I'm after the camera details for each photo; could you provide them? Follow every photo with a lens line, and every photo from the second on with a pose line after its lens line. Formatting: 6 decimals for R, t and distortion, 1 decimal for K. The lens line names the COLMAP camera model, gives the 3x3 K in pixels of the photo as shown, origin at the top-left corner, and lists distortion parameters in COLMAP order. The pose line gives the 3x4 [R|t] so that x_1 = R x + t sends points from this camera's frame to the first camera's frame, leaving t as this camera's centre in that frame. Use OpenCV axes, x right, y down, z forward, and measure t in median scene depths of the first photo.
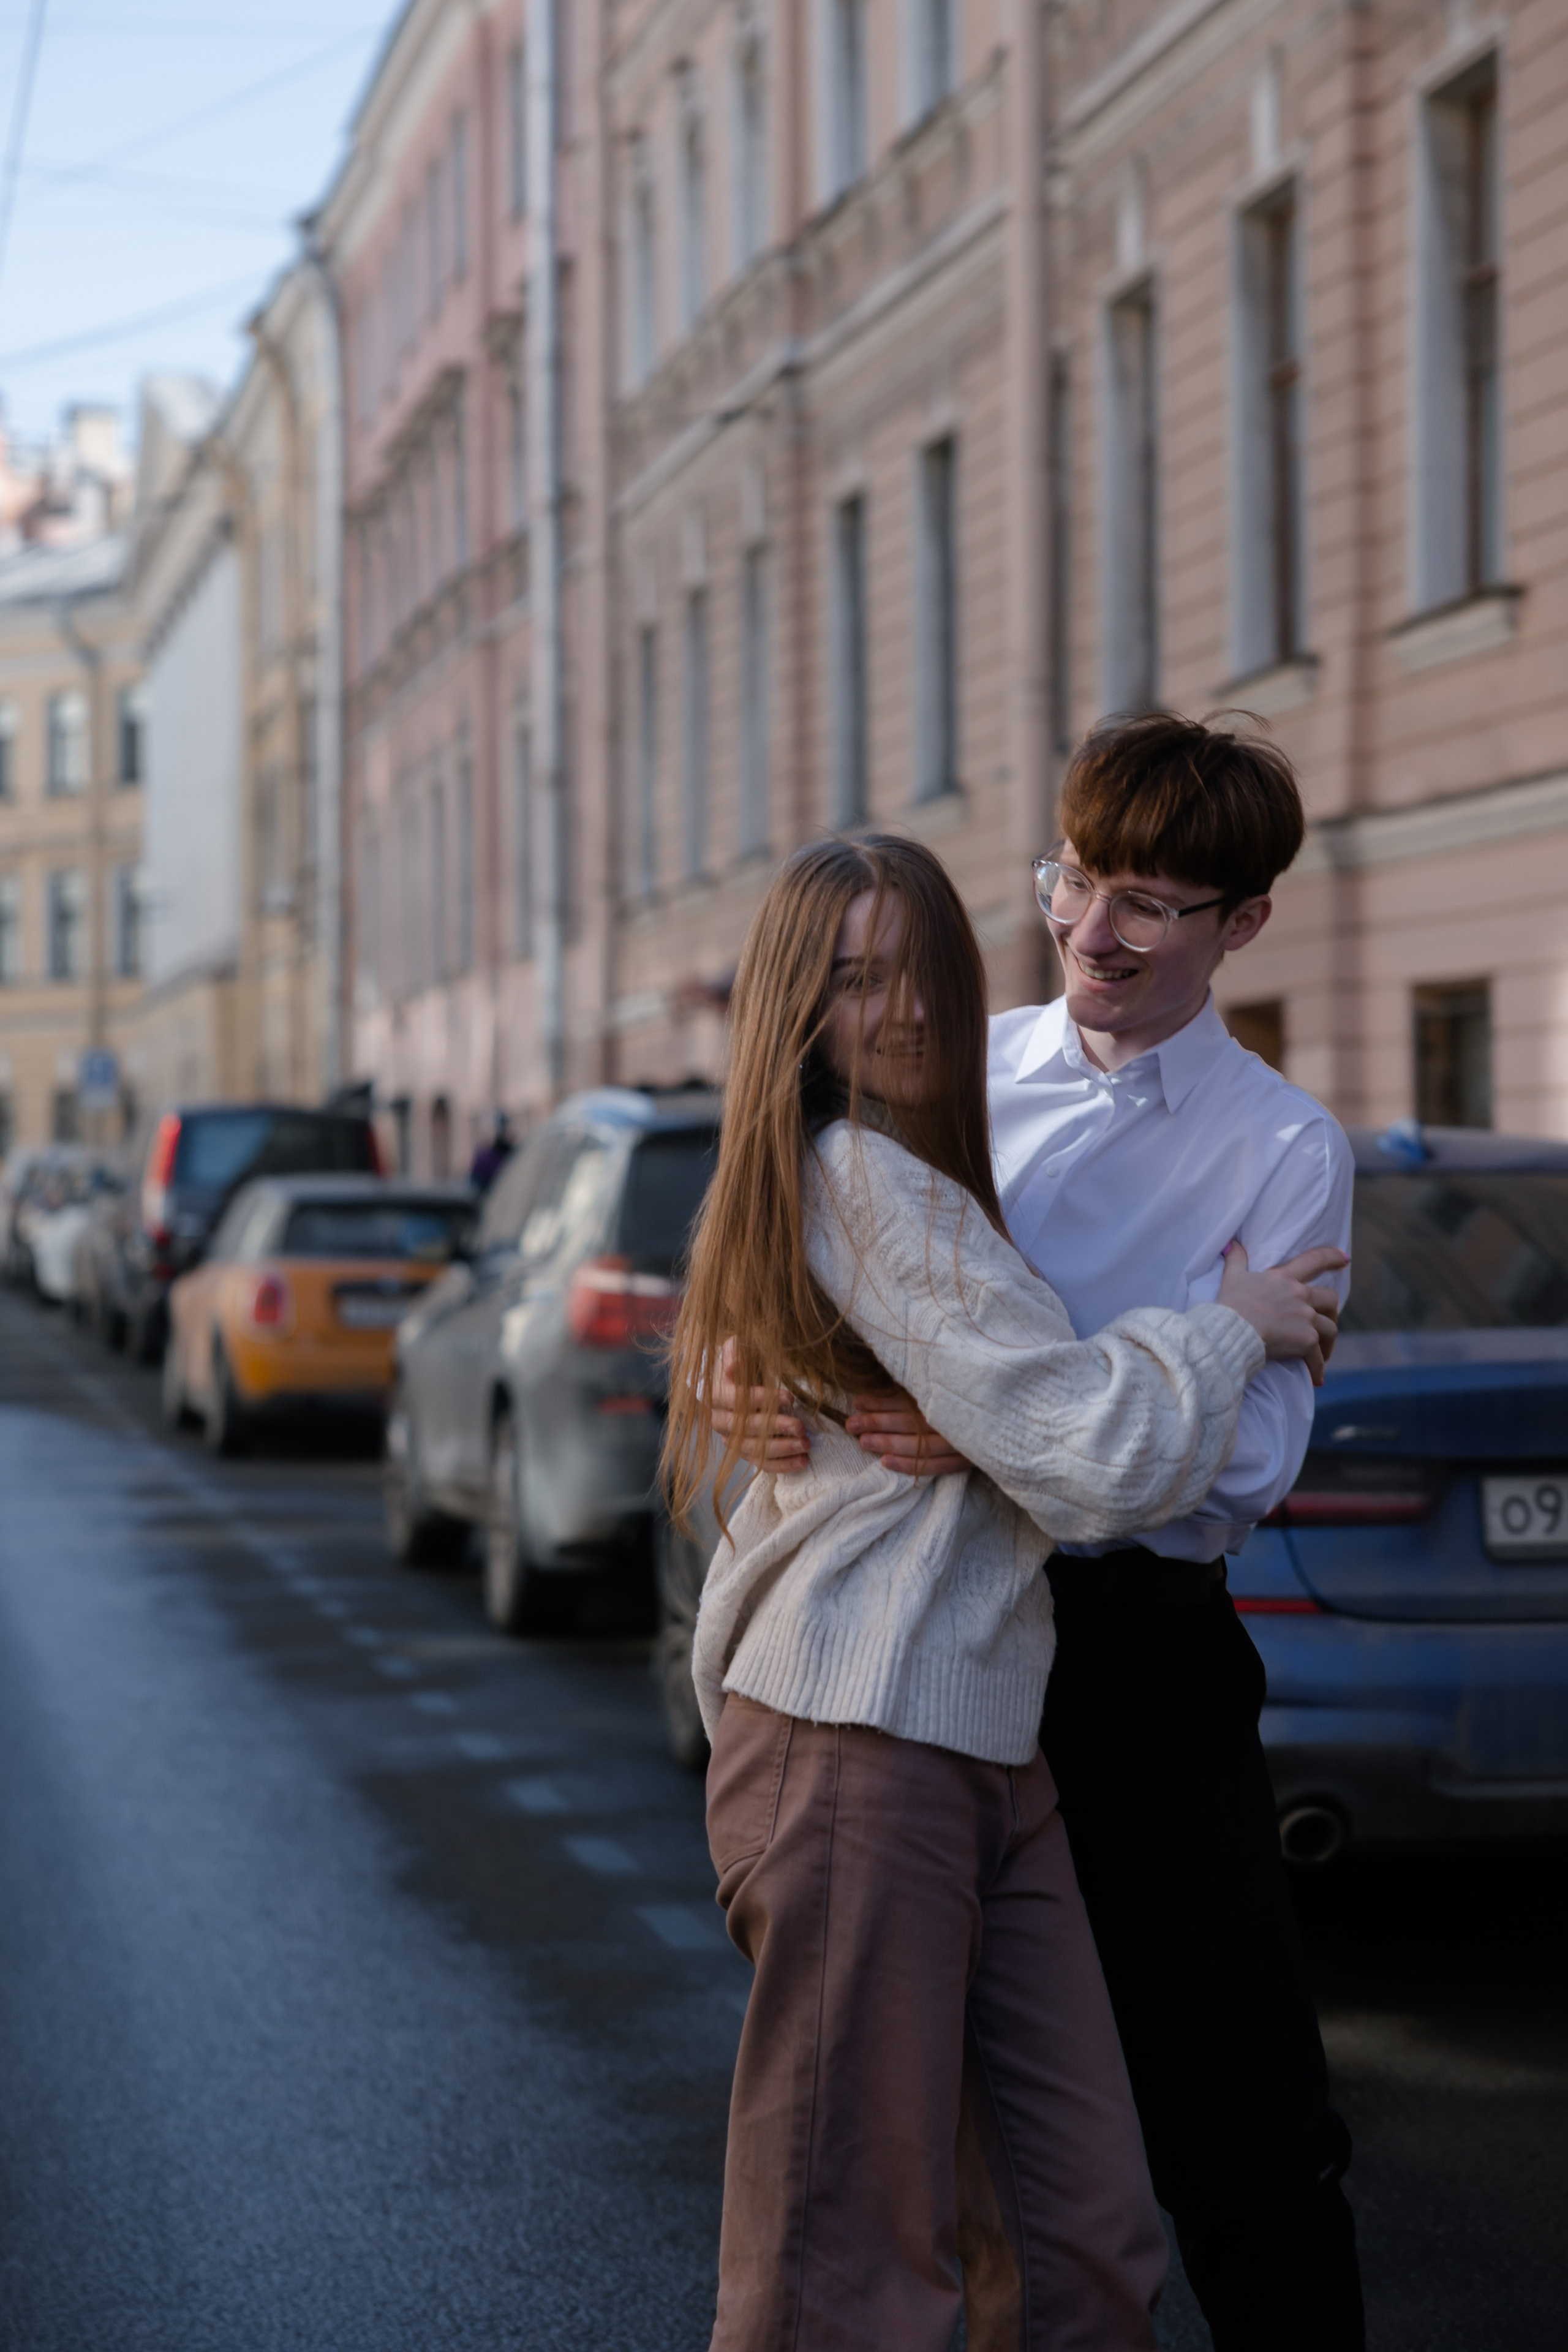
lens RADIAL K [[4680.3, 0, 784.0], [0, 4680.3, 1176.0], [0, 0, 1]] dist [-0.047752, 0.222275]
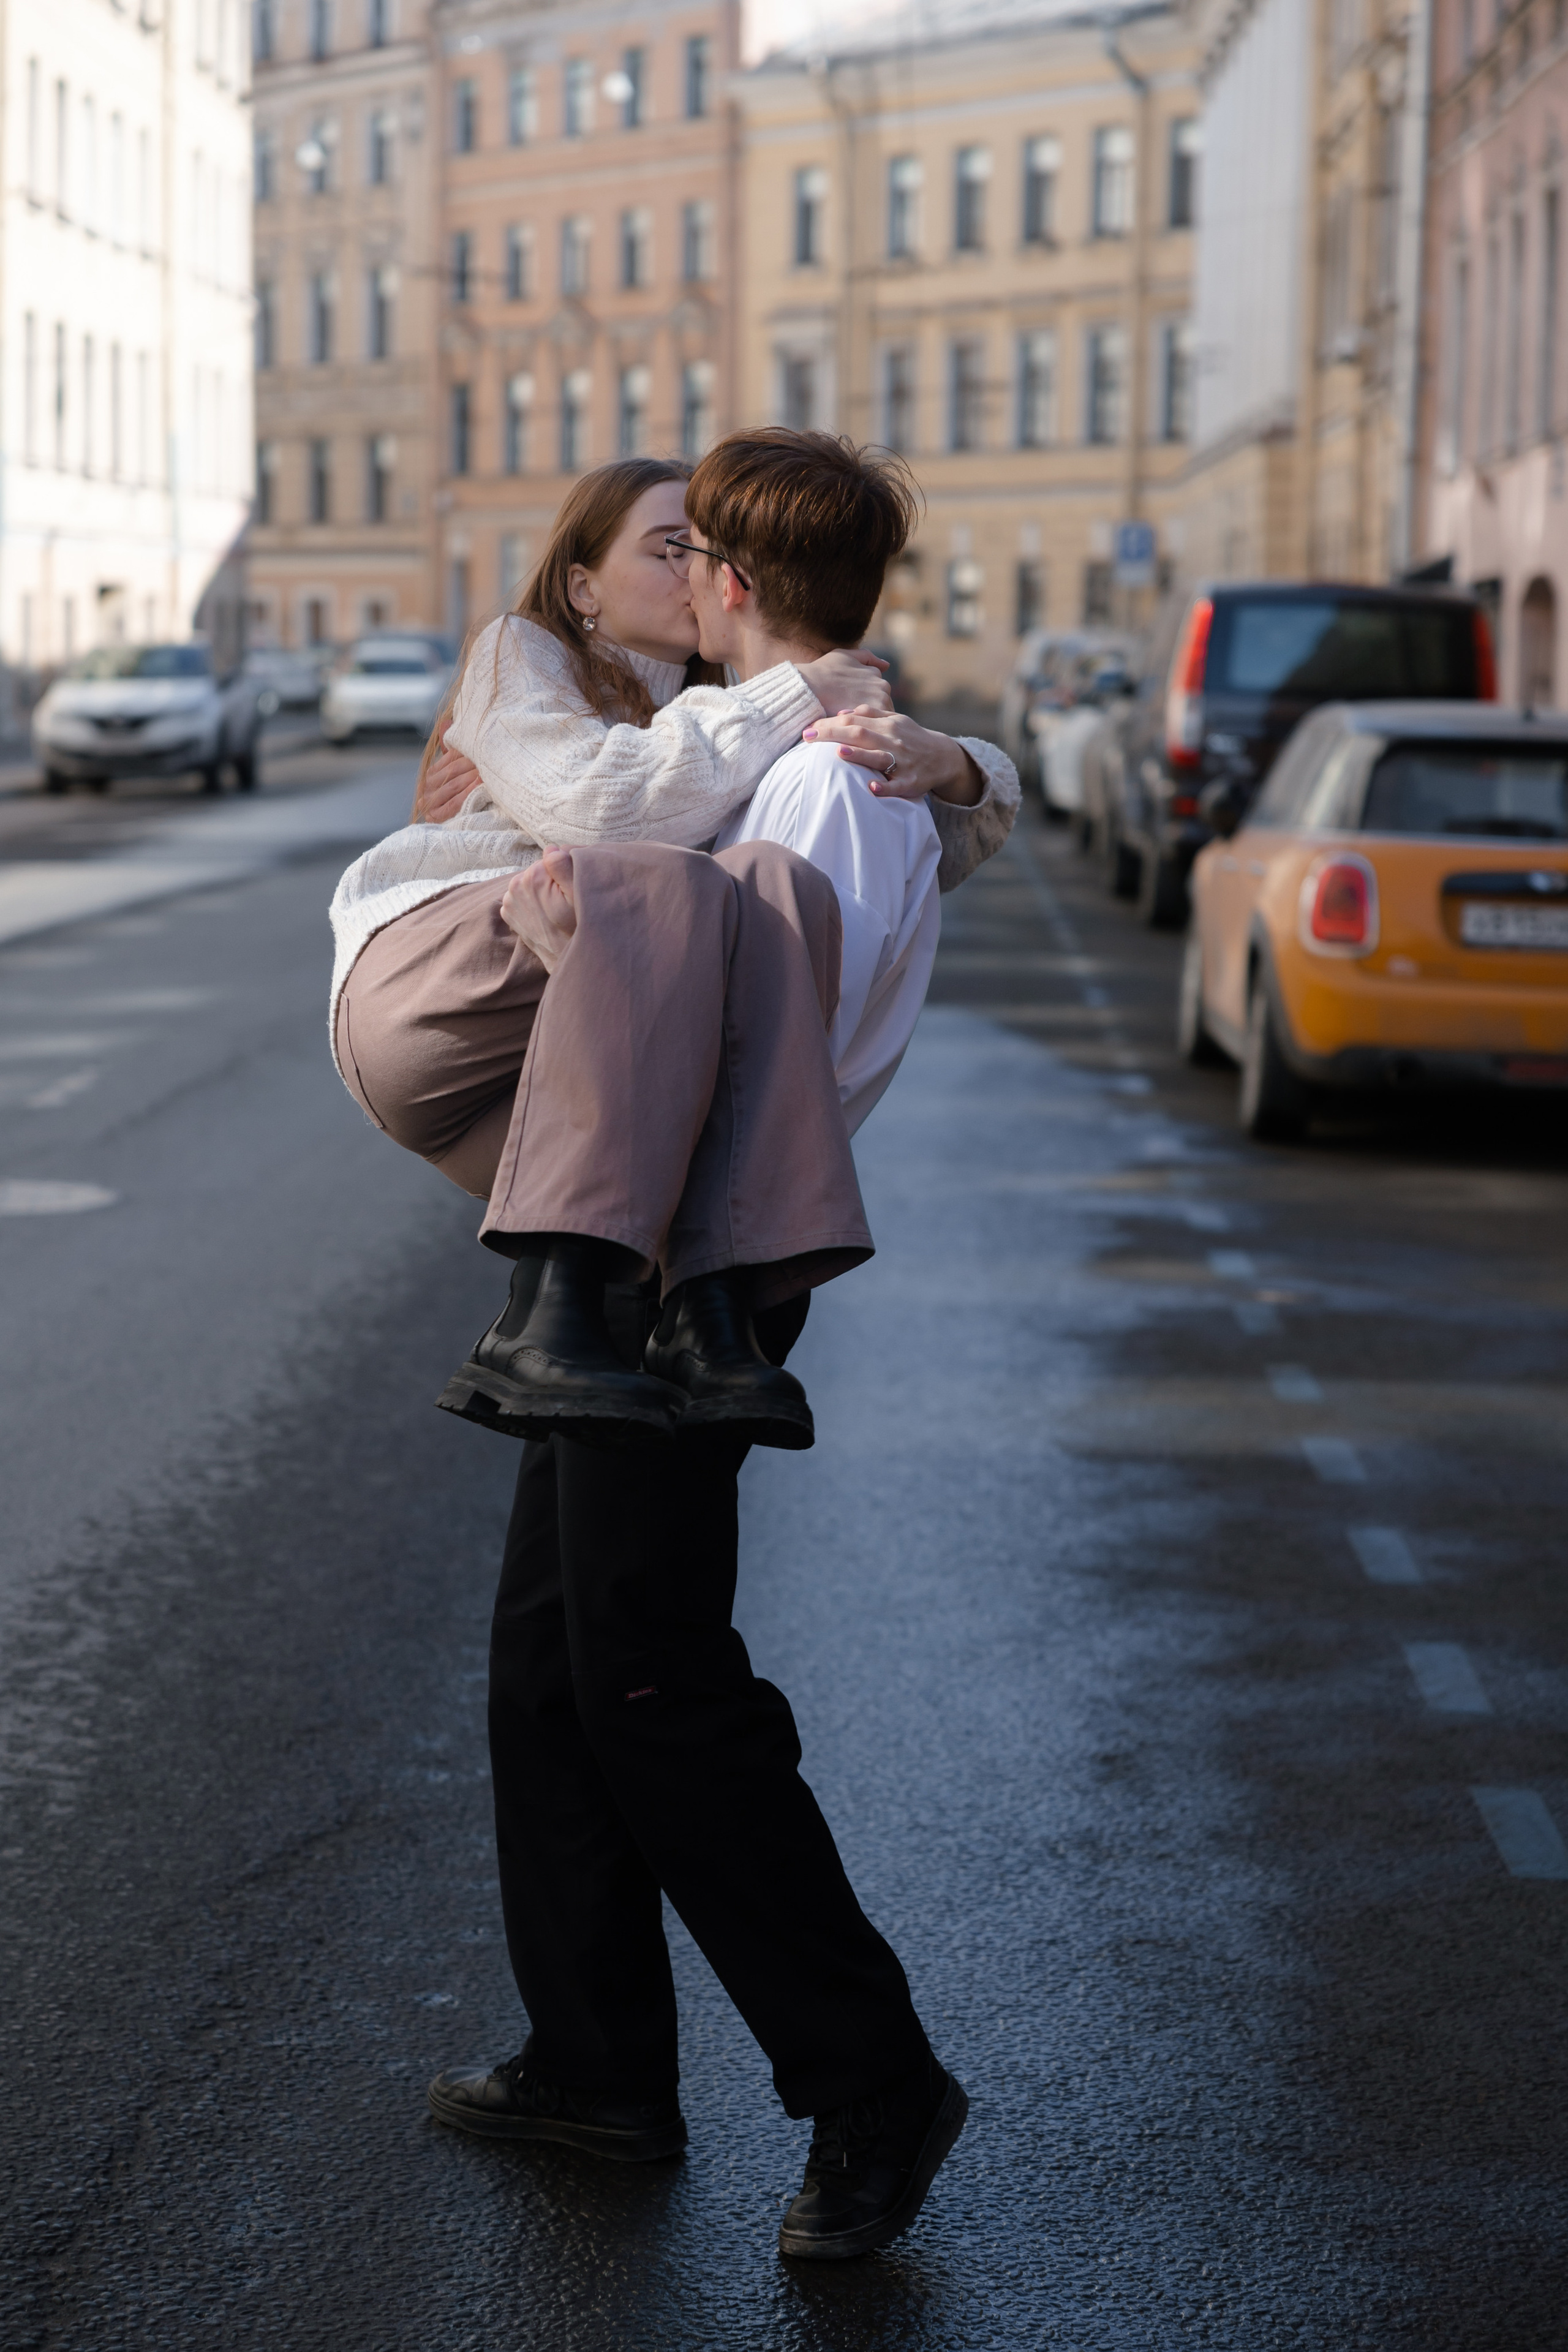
lens RADIAL K [[4585.1, 0, 730.5], [0, 4585.1, 1173.4], [0, 0, 1]] dist [0.032763, 0.119214]
pose [[0.972425, 0.050672, -0.227643, -0.022614], [-0.024851, 0.993067, 0.114892, -0.002814], [0.231887, -0.106066, 0.966943, 0.179295]]
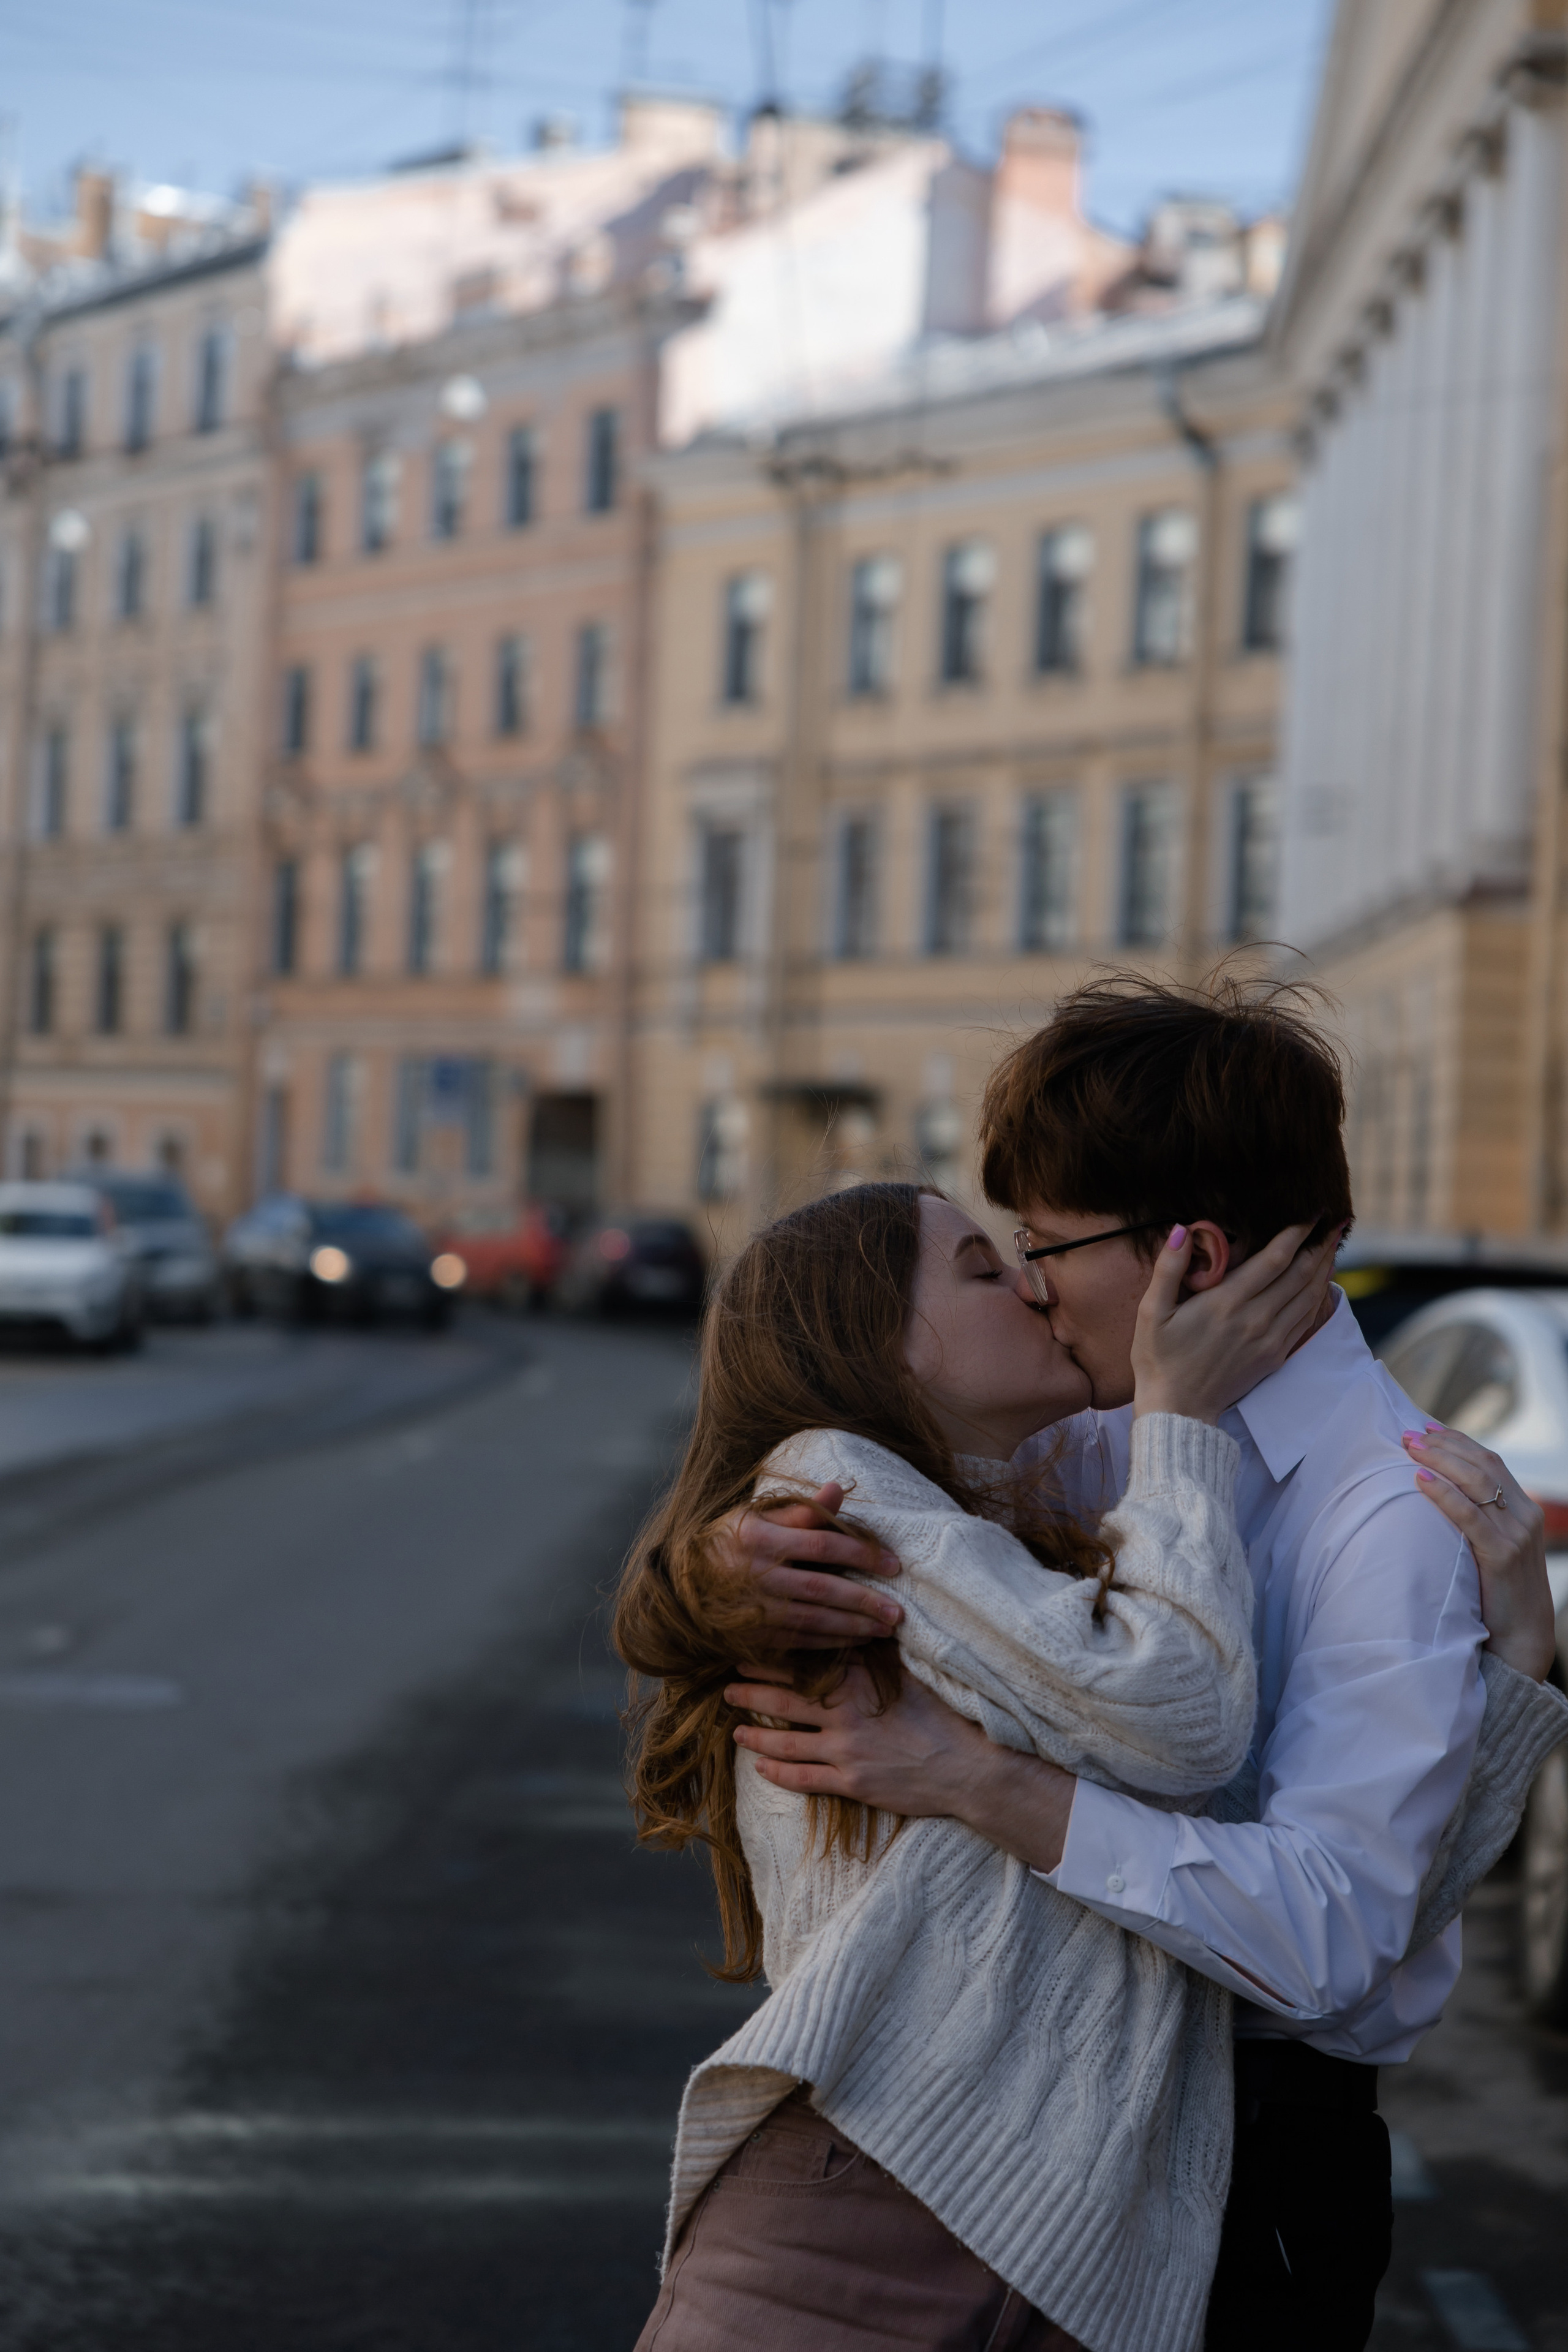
lens RADIAL K [[4483.5, 0, 751.6], [0, 4483.5, 1176.3], [0, 0, 1]] dist [0.001874, 0.038882]
pose [[0.974674, 0.058052, -0.215964, -0.130411], [-0.061197, 0.998094, -0.007901, -0.003117], [0.215094, 0.020918, 0.976369, 0.705741]]
